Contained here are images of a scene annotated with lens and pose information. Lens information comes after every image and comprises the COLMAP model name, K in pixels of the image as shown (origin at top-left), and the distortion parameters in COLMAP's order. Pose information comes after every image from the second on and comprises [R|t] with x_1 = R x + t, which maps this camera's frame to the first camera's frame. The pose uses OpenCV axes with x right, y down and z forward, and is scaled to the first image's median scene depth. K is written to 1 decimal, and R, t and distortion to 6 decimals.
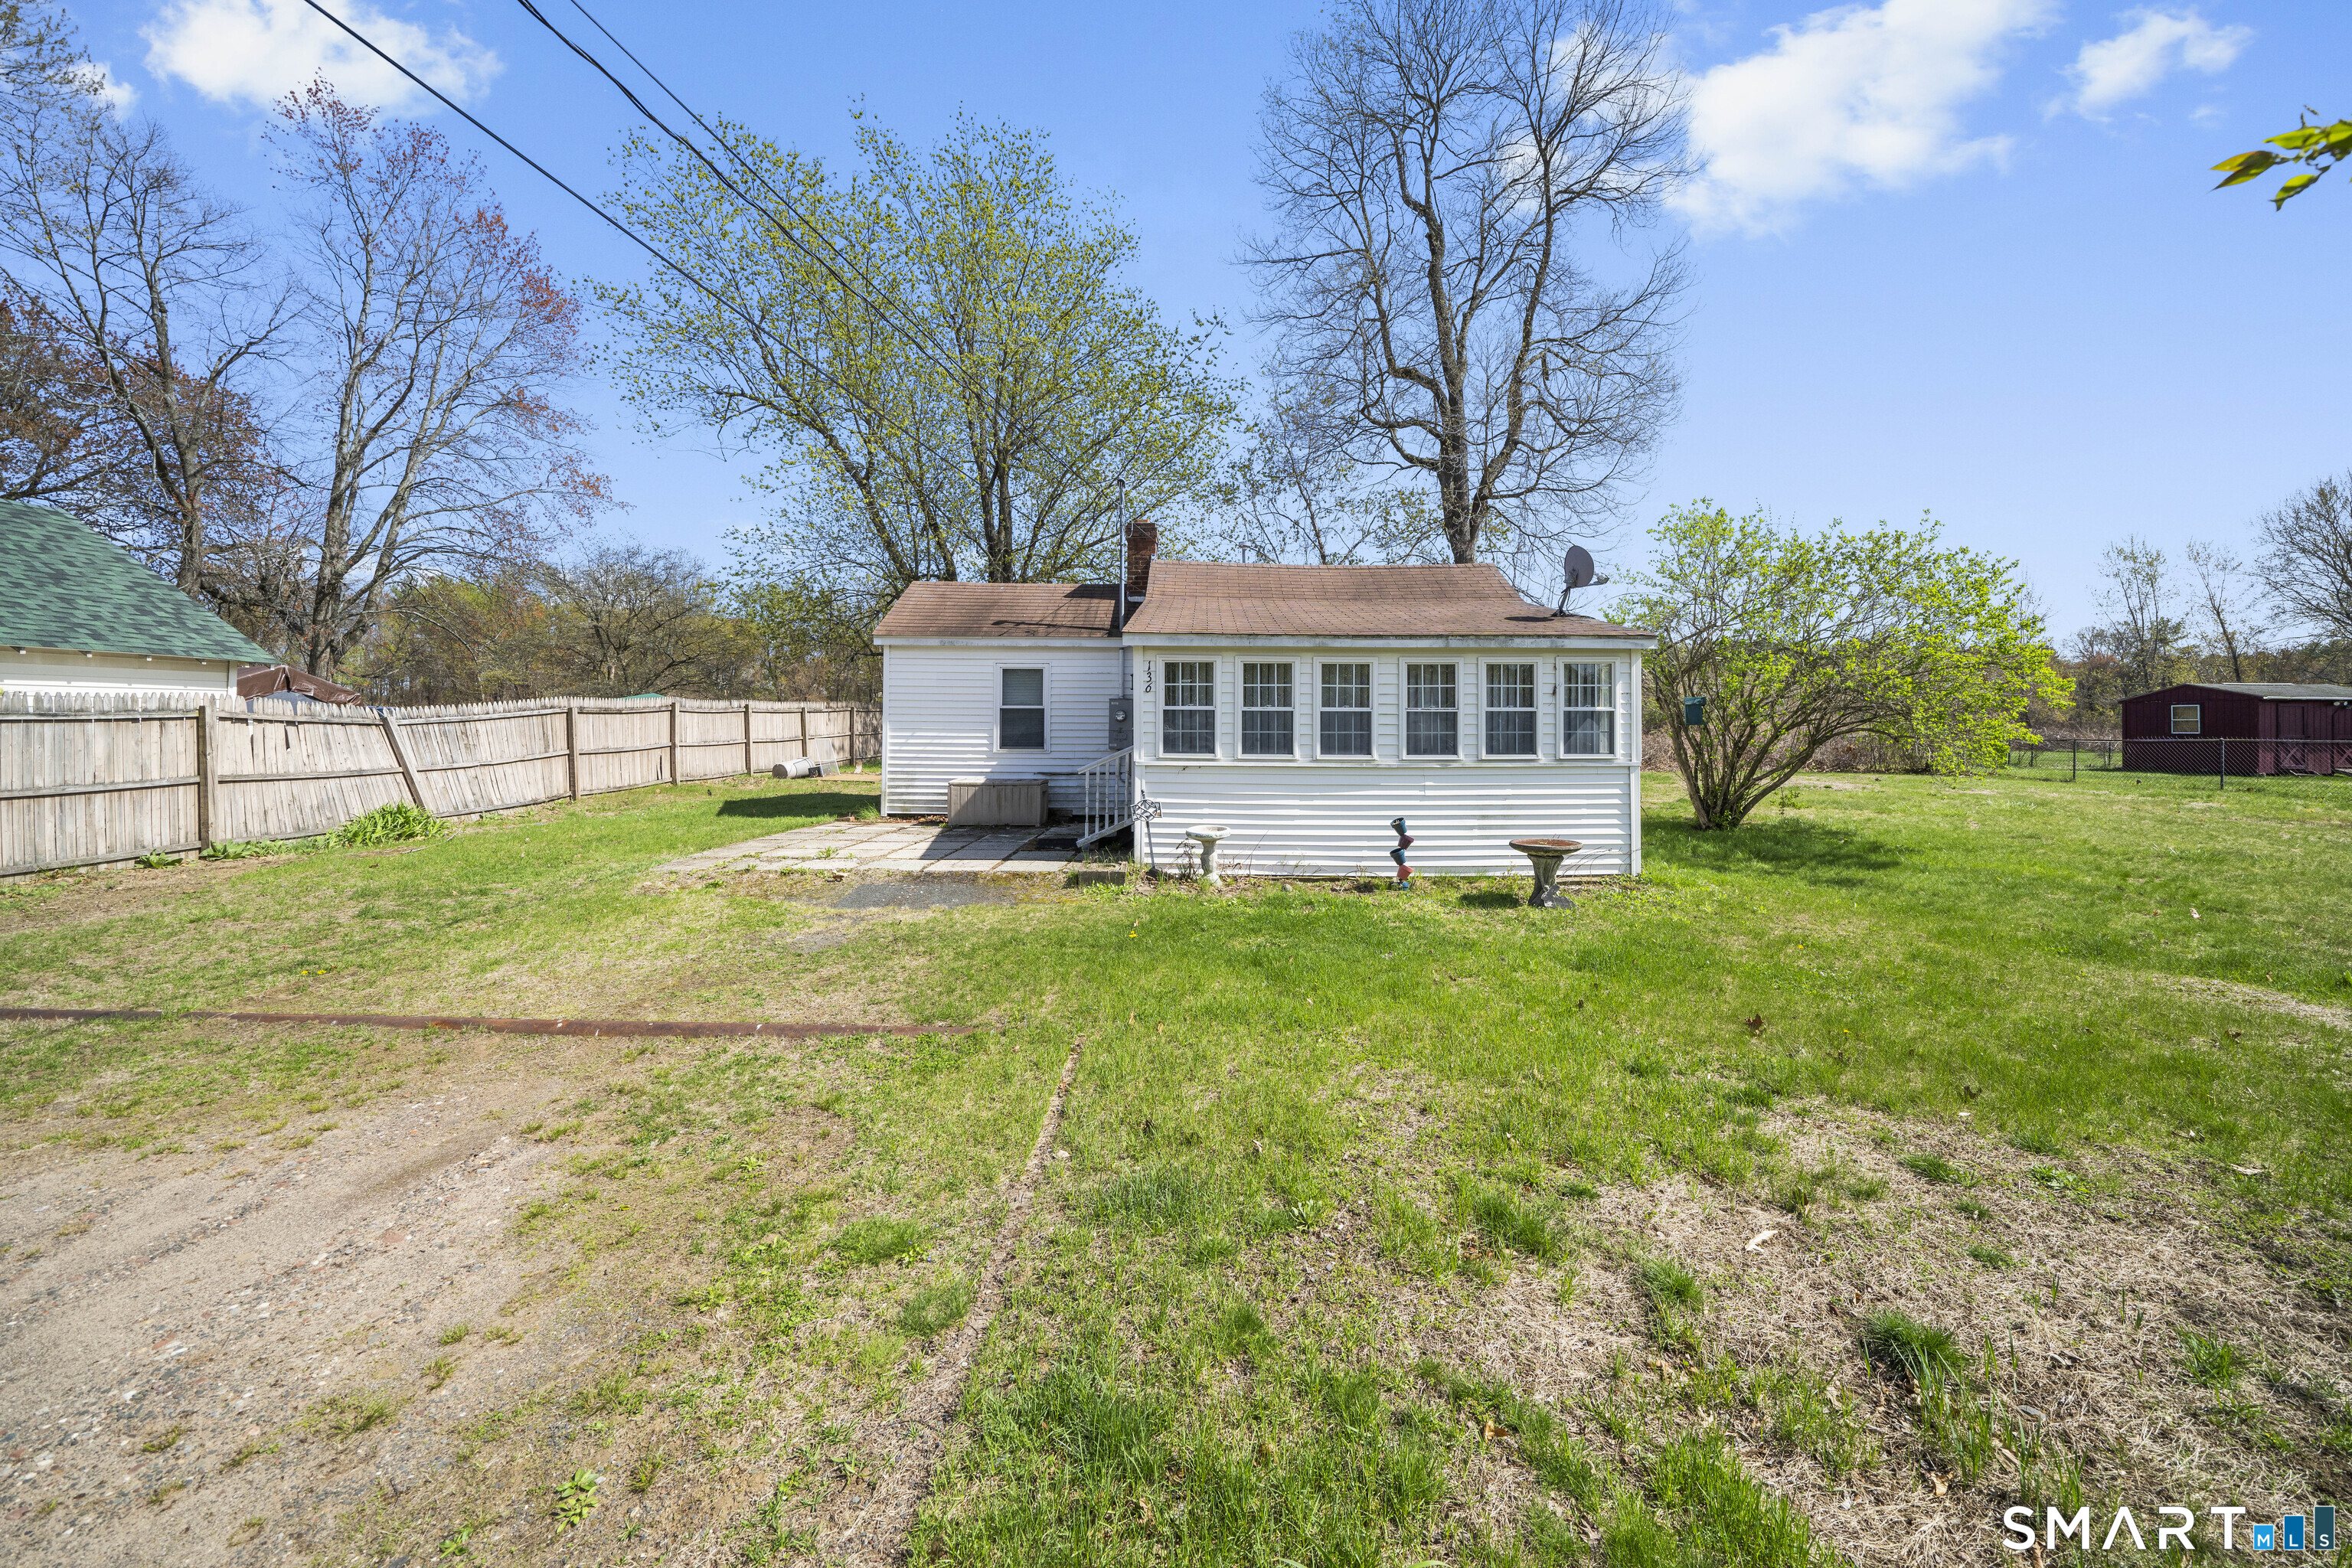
lens RADIAL K [[816.9, 0, 1229.7], [0, 816.9, 716.6], [0, 0, 1]] dist [-0.004205, -0.000119]
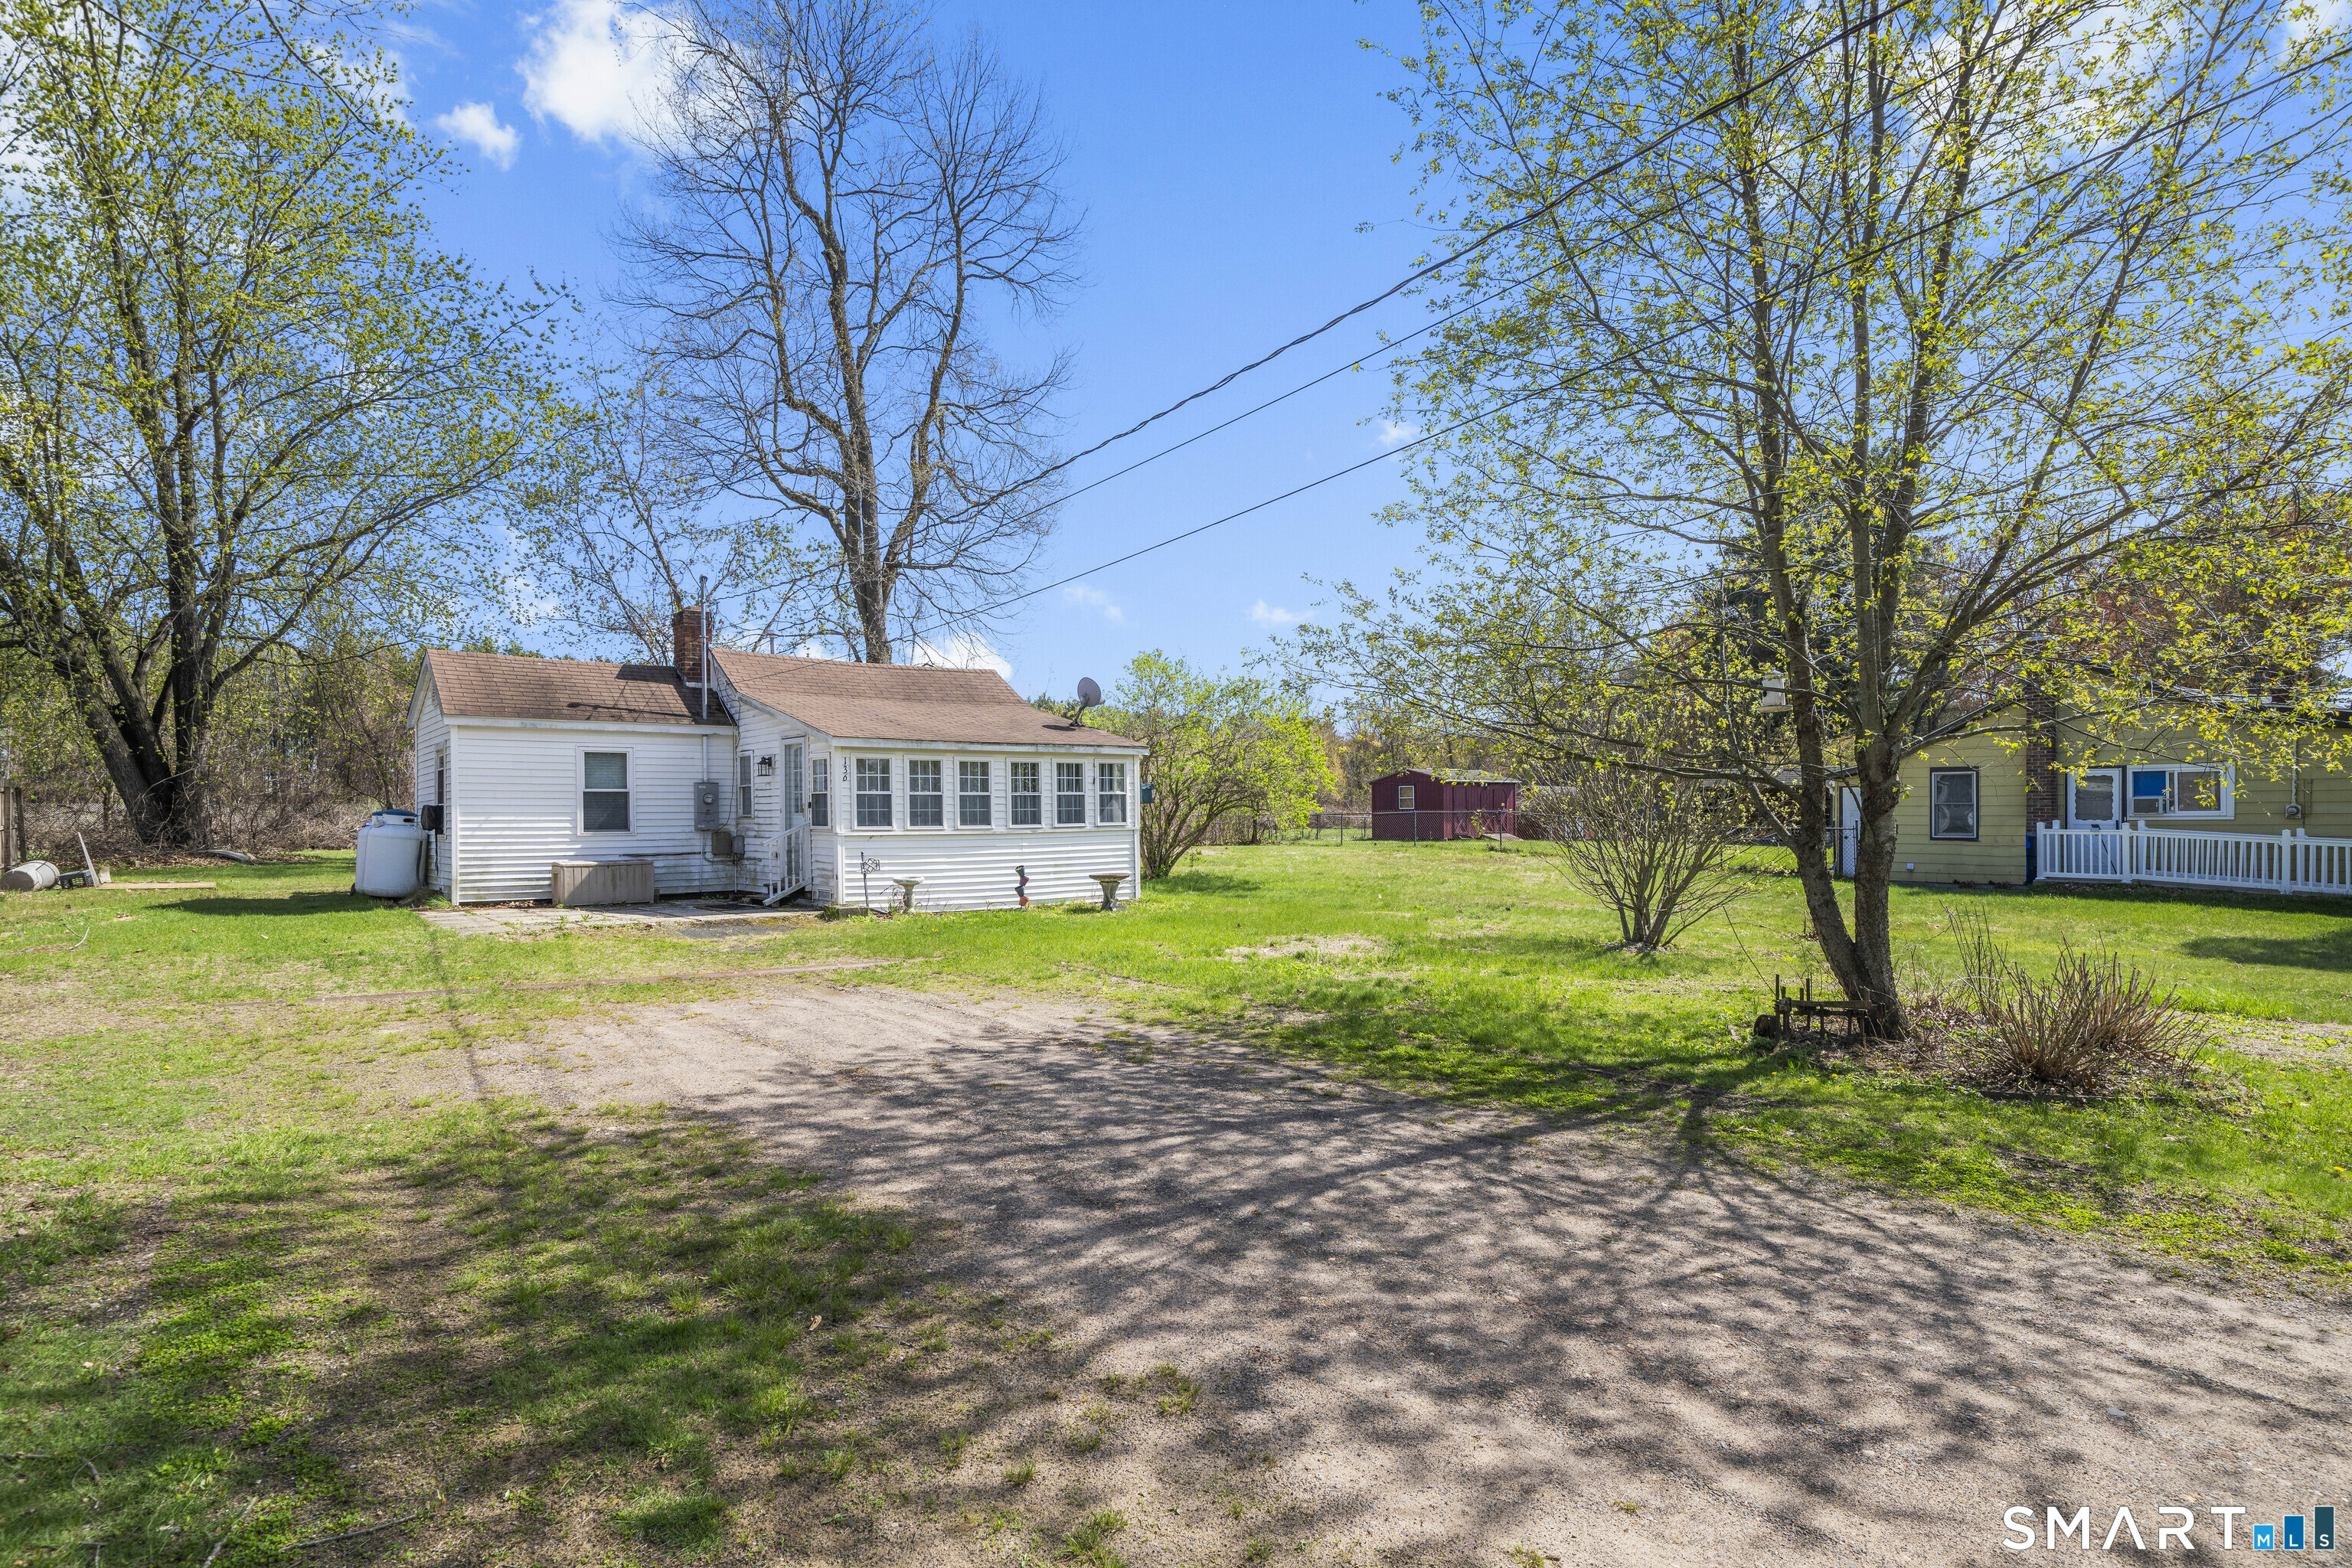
lens RADIAL K [[1153.2, 0, 1175.1], [0, 1153.2, 788.2], [0, 0, 1]] dist [0.001980, 0.000130]
pose [[0.790903, 0.001450, 0.611940, -0.580120], [0.002878, 0.999977, -0.006089, -0.003508], [-0.611935, 0.006577, 0.790881, -0.573368]]
